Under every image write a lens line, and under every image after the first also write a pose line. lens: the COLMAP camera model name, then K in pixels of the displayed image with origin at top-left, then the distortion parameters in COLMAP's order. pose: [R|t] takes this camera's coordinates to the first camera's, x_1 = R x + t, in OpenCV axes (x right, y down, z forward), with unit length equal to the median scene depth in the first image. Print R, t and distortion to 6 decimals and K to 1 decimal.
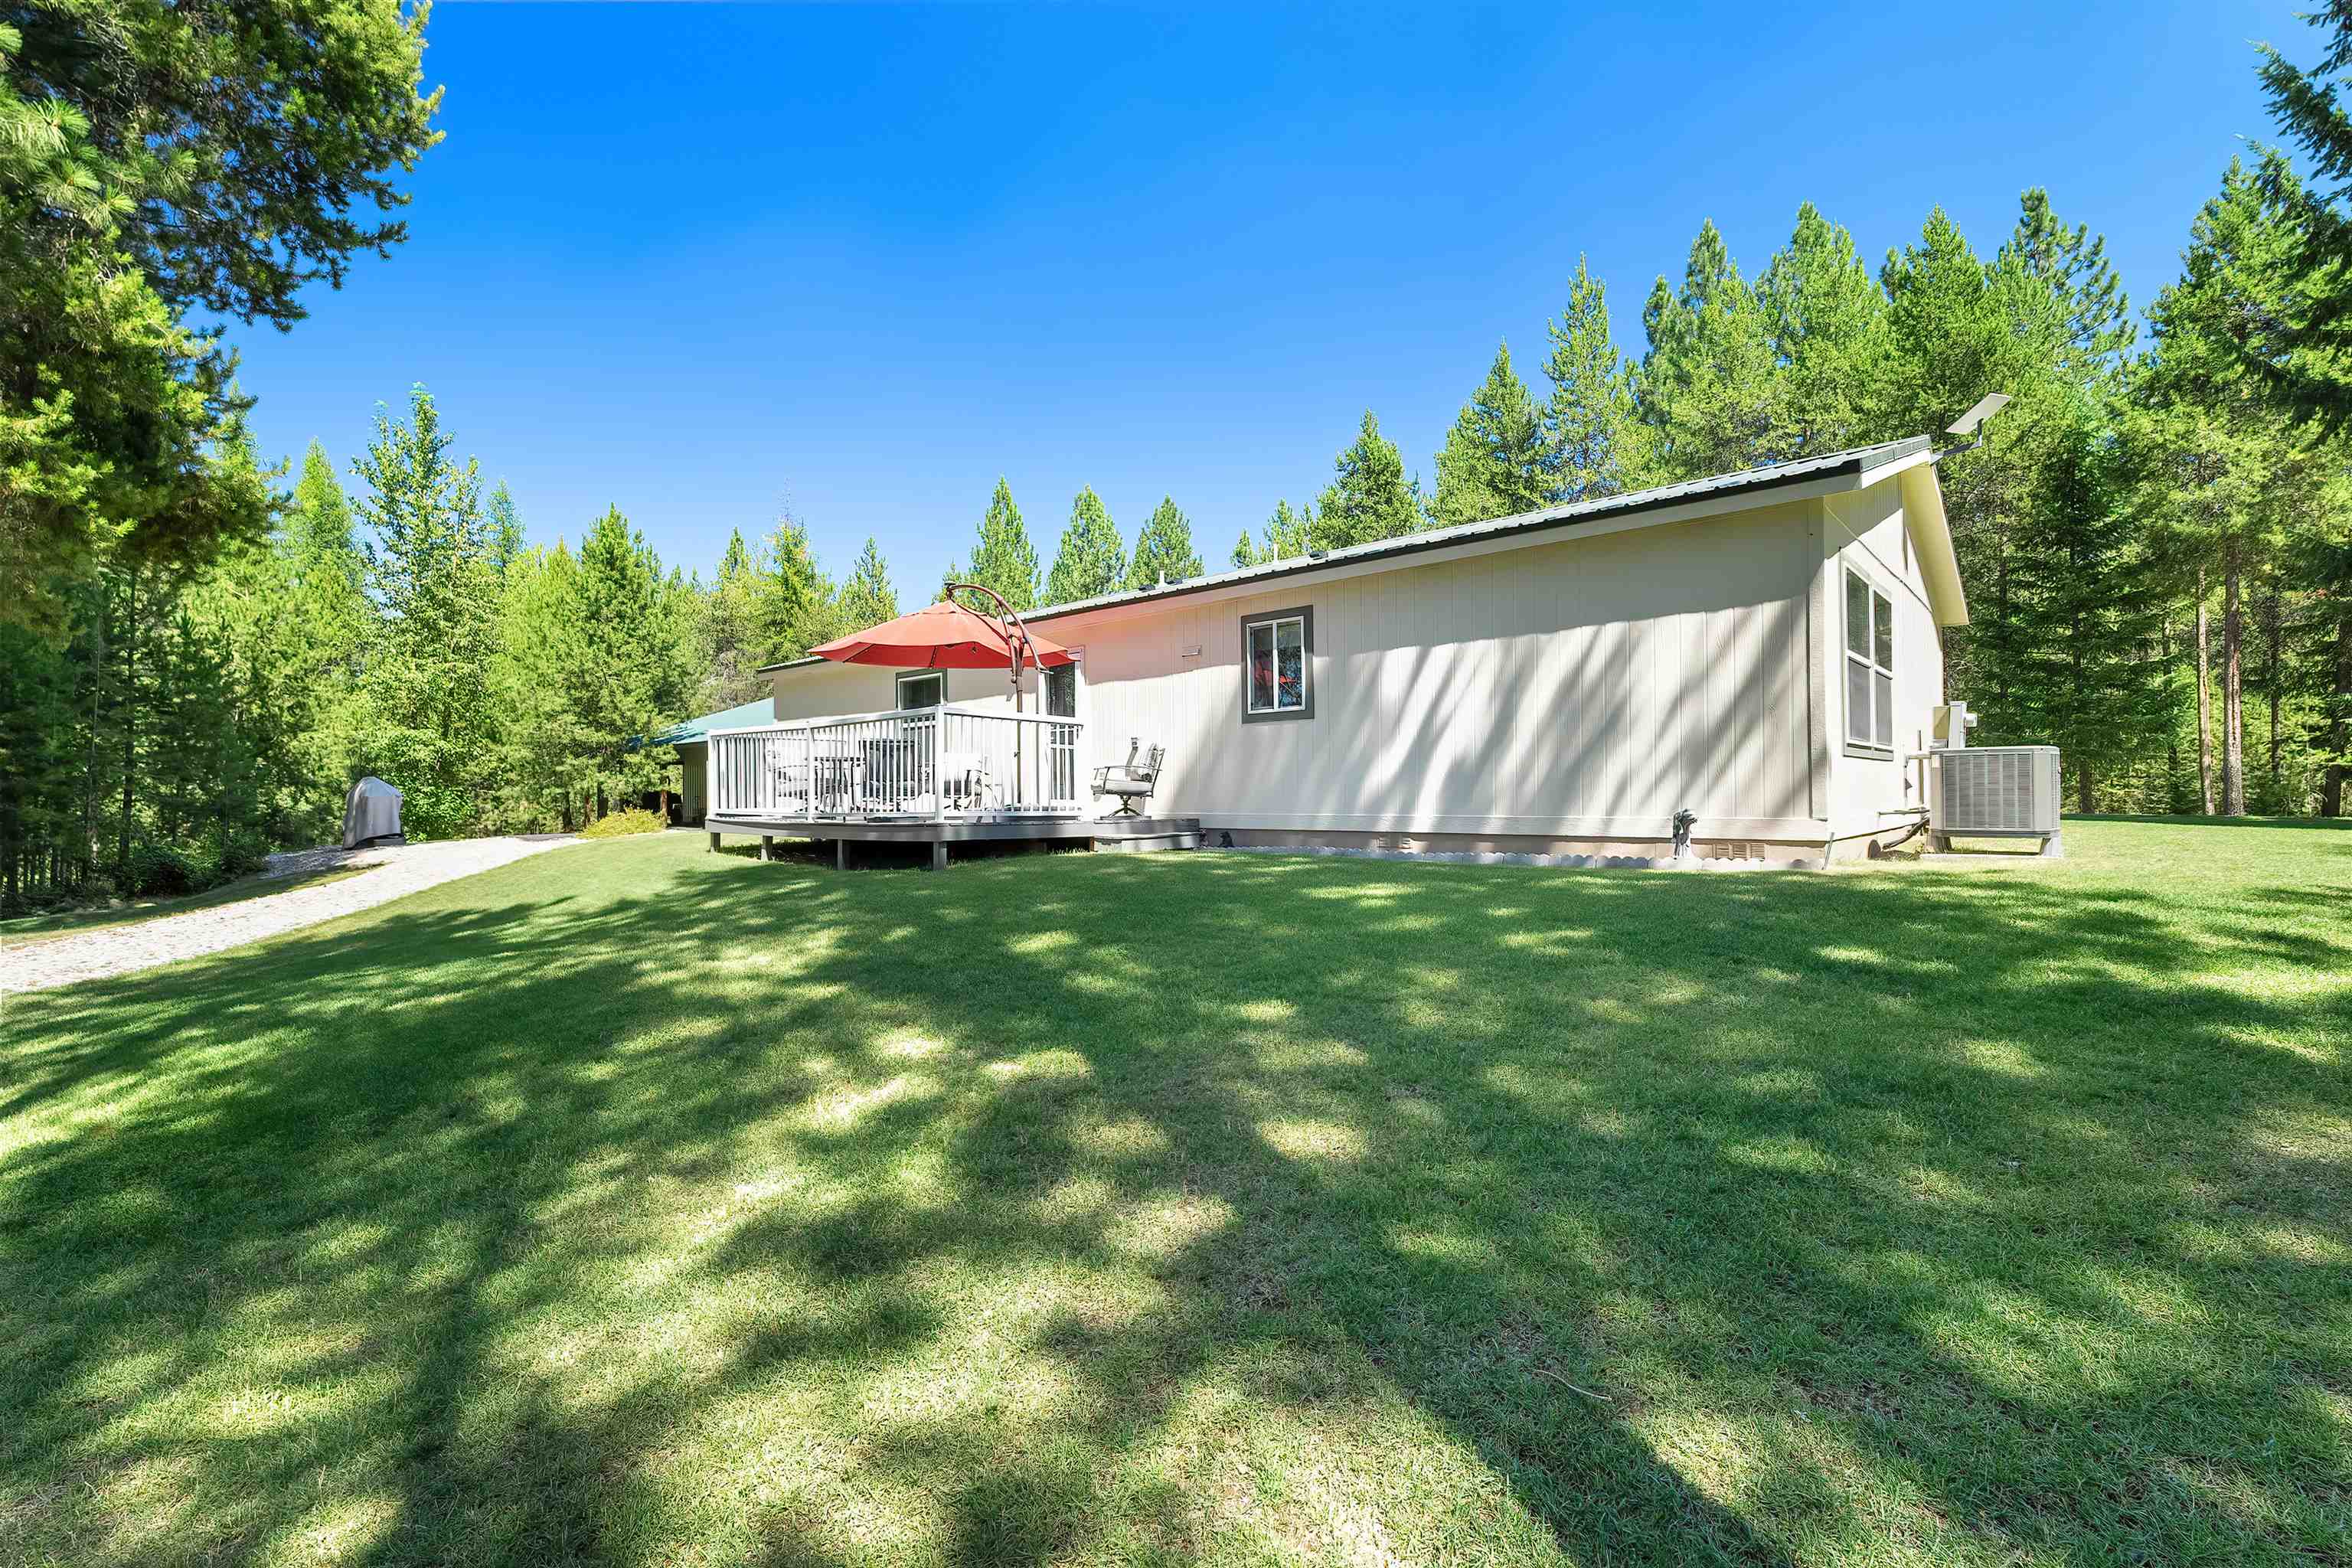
lens RADIAL K [[1026.1, 0, 1170.8], [0, 1026.1, 788.8], [0, 0, 1]] dist [-0.004686, 0.001034]
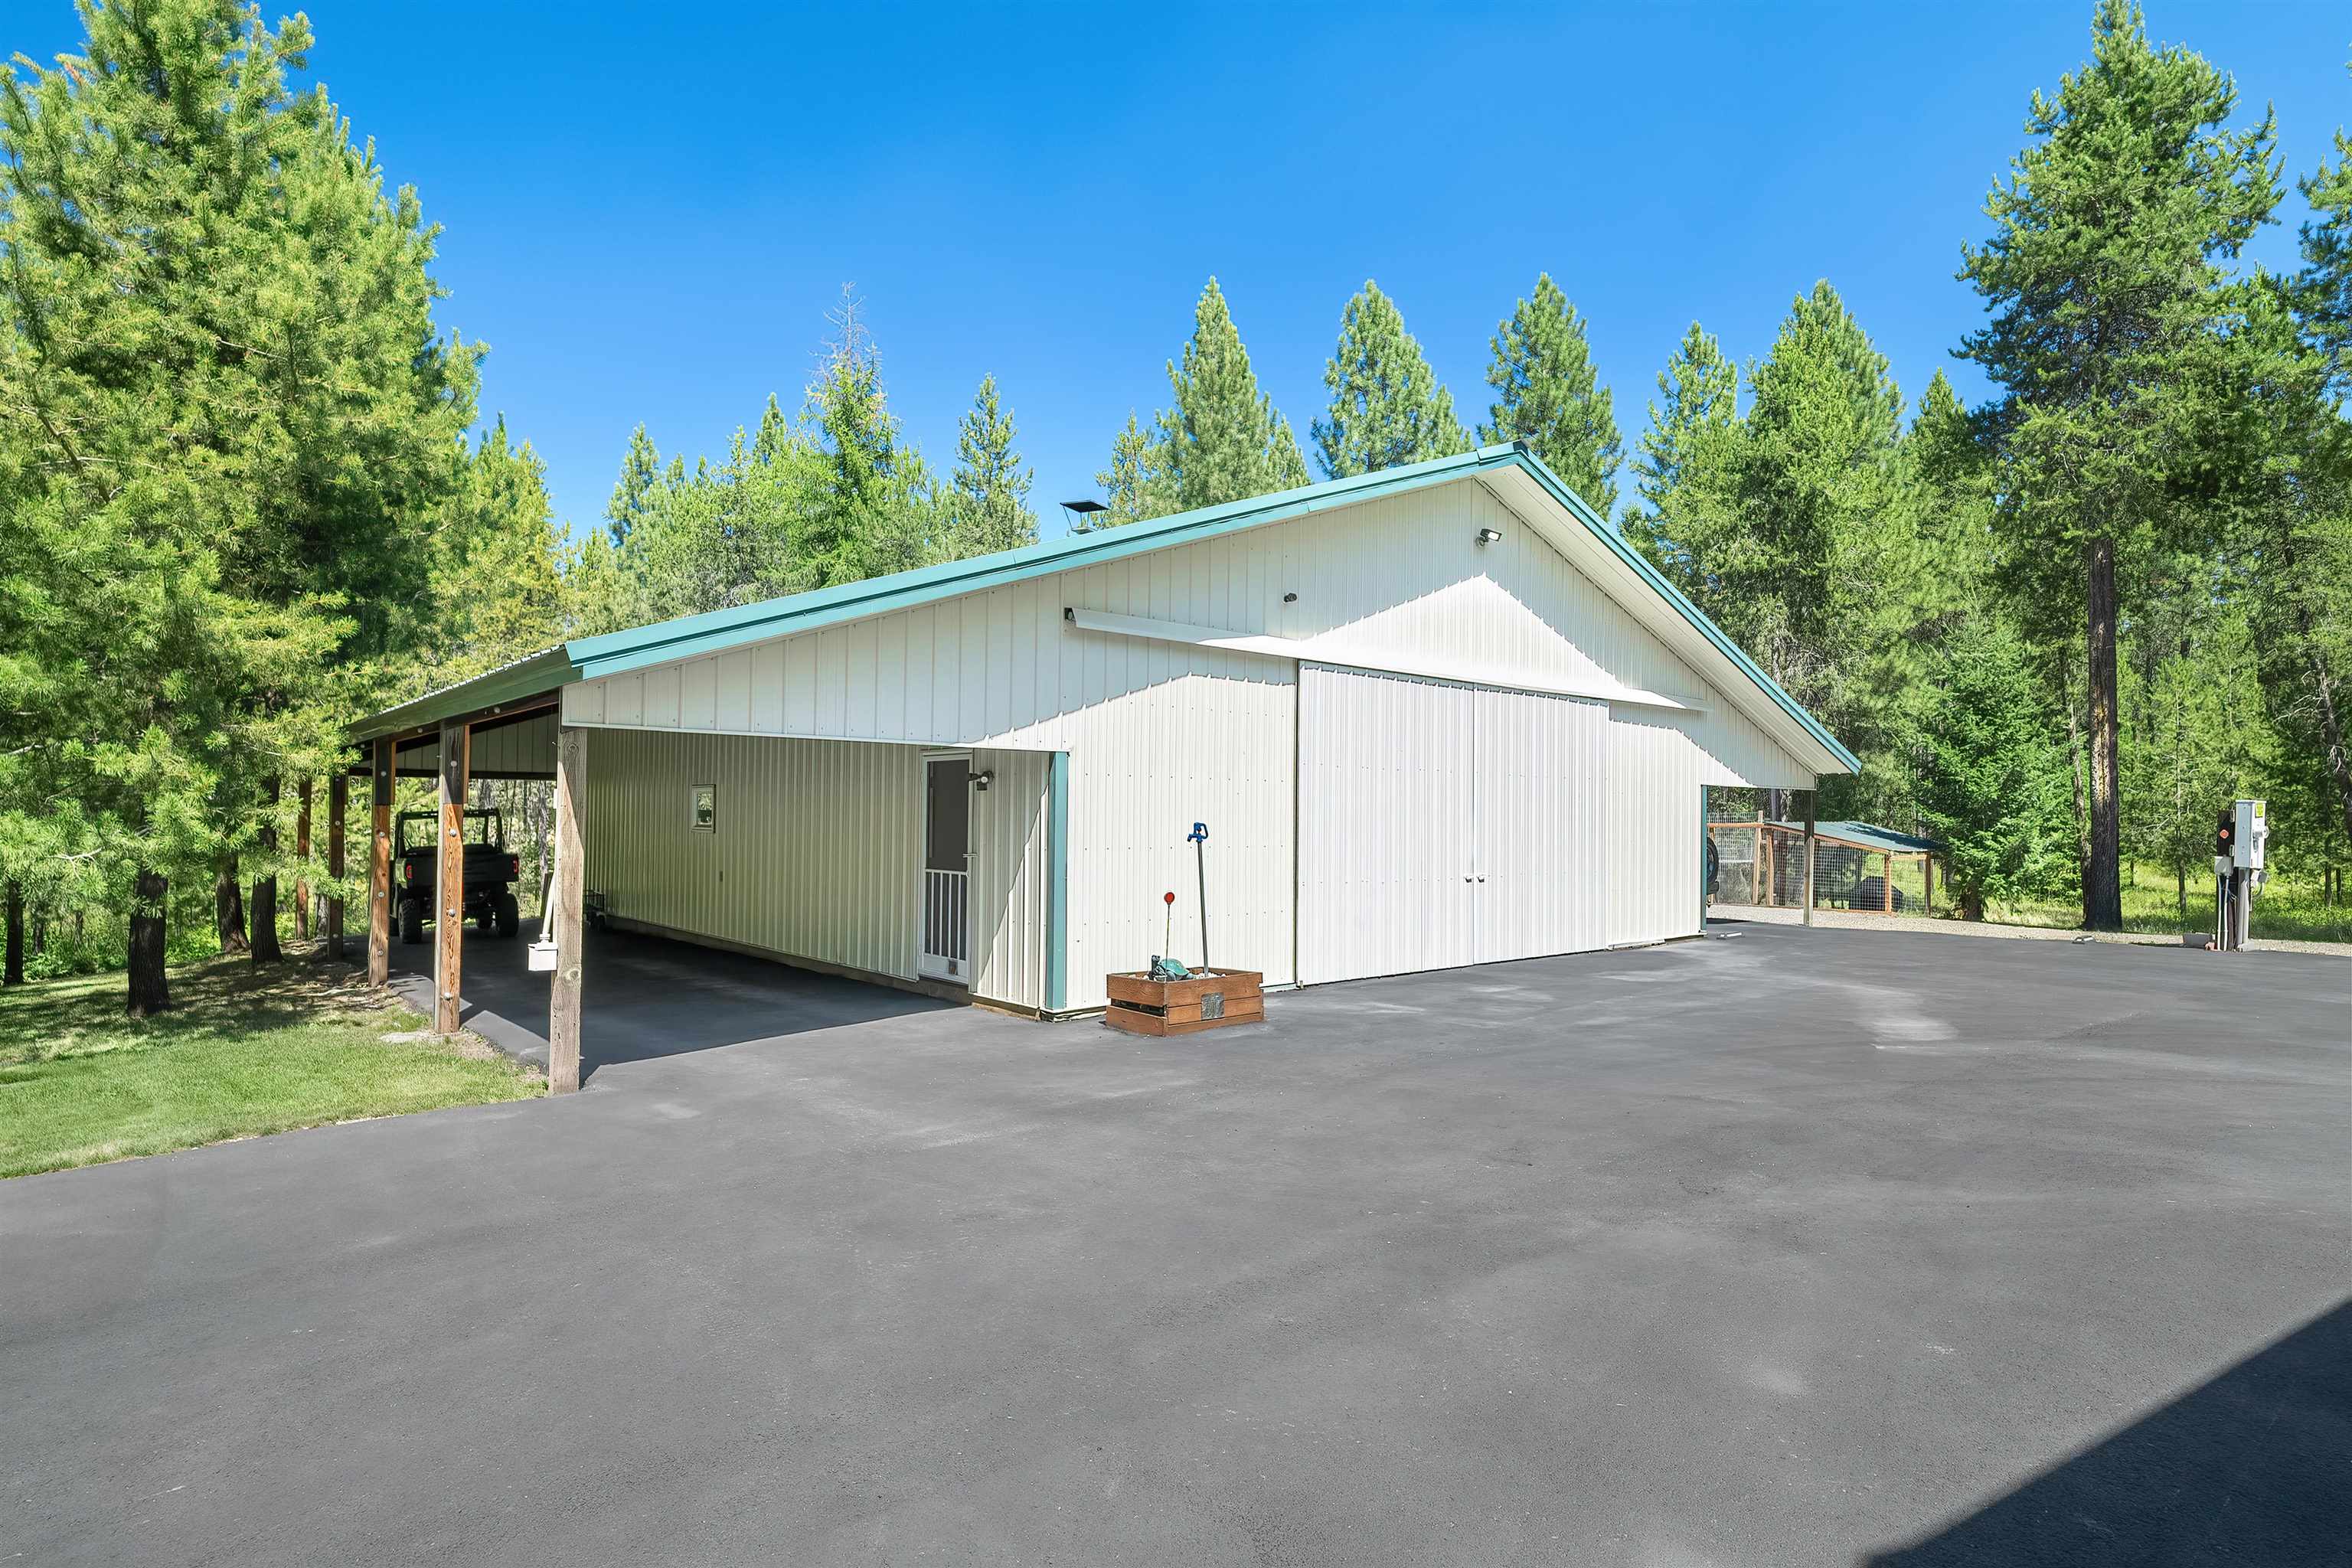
lens RADIAL K [[1245.5, 0, 1179.6], [0, 1245.5, 791.2], [0, 0, 1]] dist [-0.013350, 0.001153]
pose [[0.993441, 0.013952, -0.113490, -0.105908], [-0.015677, 0.999775, -0.014319, -0.010007], [0.113264, 0.016005, 0.993436, 0.332275]]
